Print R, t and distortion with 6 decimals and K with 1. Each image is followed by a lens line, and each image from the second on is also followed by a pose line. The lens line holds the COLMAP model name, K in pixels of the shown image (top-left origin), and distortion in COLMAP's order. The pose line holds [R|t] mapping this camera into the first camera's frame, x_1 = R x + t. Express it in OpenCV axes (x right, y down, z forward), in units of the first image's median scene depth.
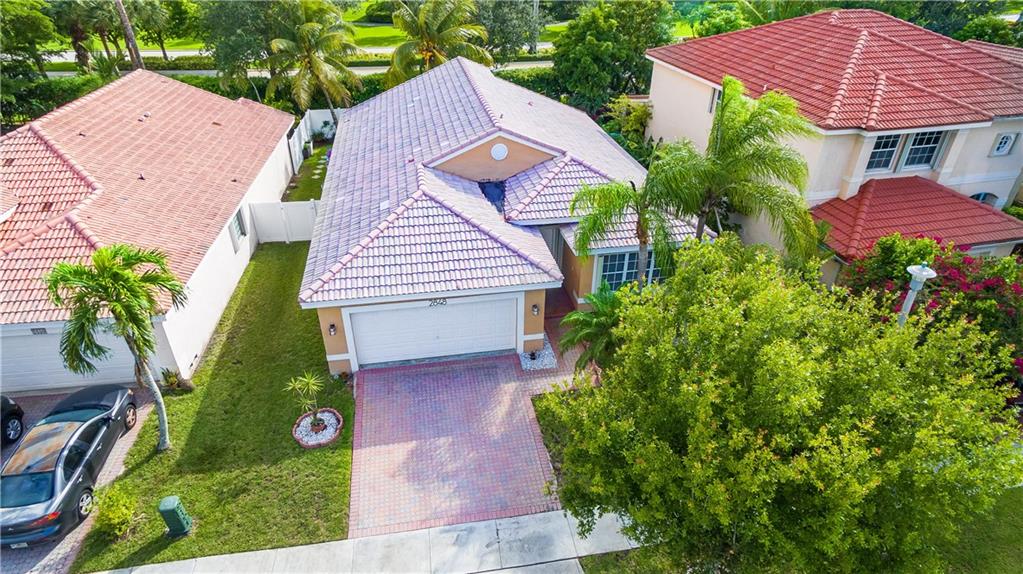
lens RADIAL K [[575.8, 0, 459.2], [0, 575.8, 274.2], [0, 0, 1]] dist [0.007285, 0.001849]
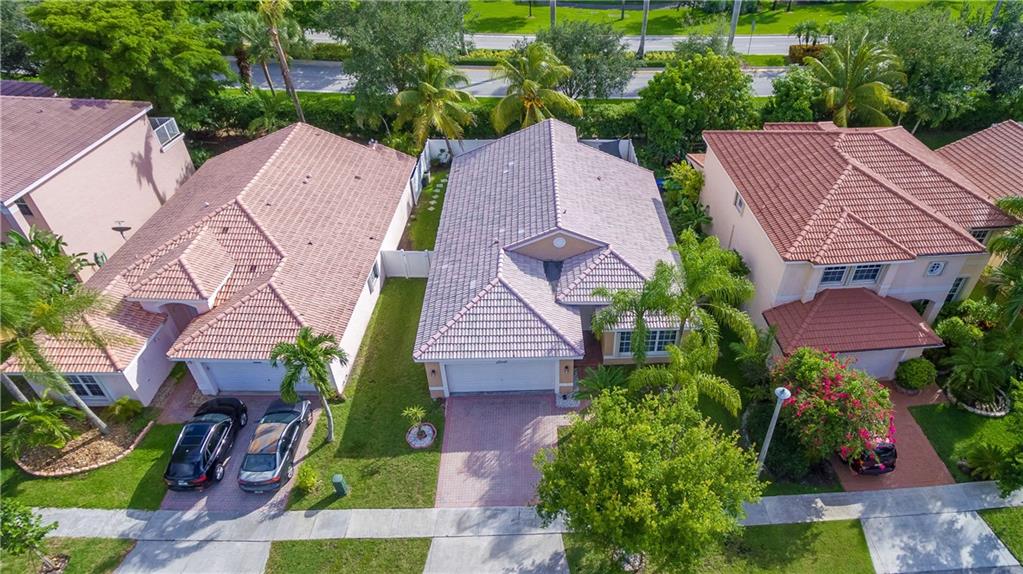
lens RADIAL K [[575.8, 0, 518.5], [0, 575.8, 288.5], [0, 0, 1]] dist [0.007285, 0.001849]
pose [[0.993353, 0.074656, -0.087619, 0.117650], [-0.063580, 0.990365, 0.123020, -0.308666], [0.095959, -0.116632, 0.988529, -0.450295]]
